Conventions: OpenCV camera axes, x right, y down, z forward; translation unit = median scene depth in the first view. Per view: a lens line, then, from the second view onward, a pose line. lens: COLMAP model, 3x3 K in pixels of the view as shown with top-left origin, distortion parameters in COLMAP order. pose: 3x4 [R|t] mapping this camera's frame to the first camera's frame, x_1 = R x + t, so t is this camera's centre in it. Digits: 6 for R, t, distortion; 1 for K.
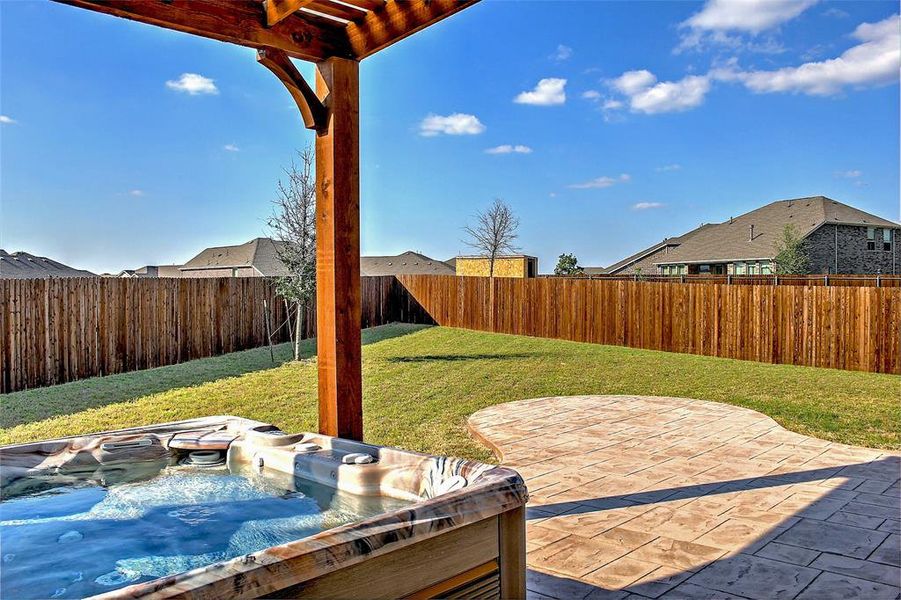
lens RADIAL K [[788.7, 0, 450.5], [0, 788.7, 300.0], [0, 0, 1]] dist [-0.004188, -0.001222]
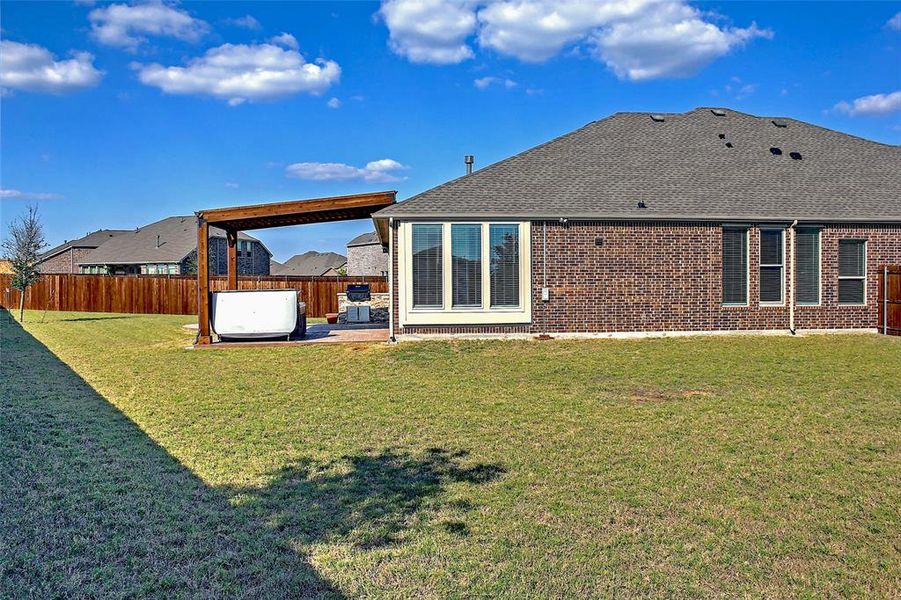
lens RADIAL K [[938.8, 0, 450.5], [0, 938.8, 300.0], [0, 0, 1]] dist [-0.017008, -0.002428]
pose [[0.719534, -0.012022, 0.694354, -0.686815], [0.012863, 0.999909, 0.003983, 0.021819], [-0.694338, 0.006065, 0.719623, -0.885170]]
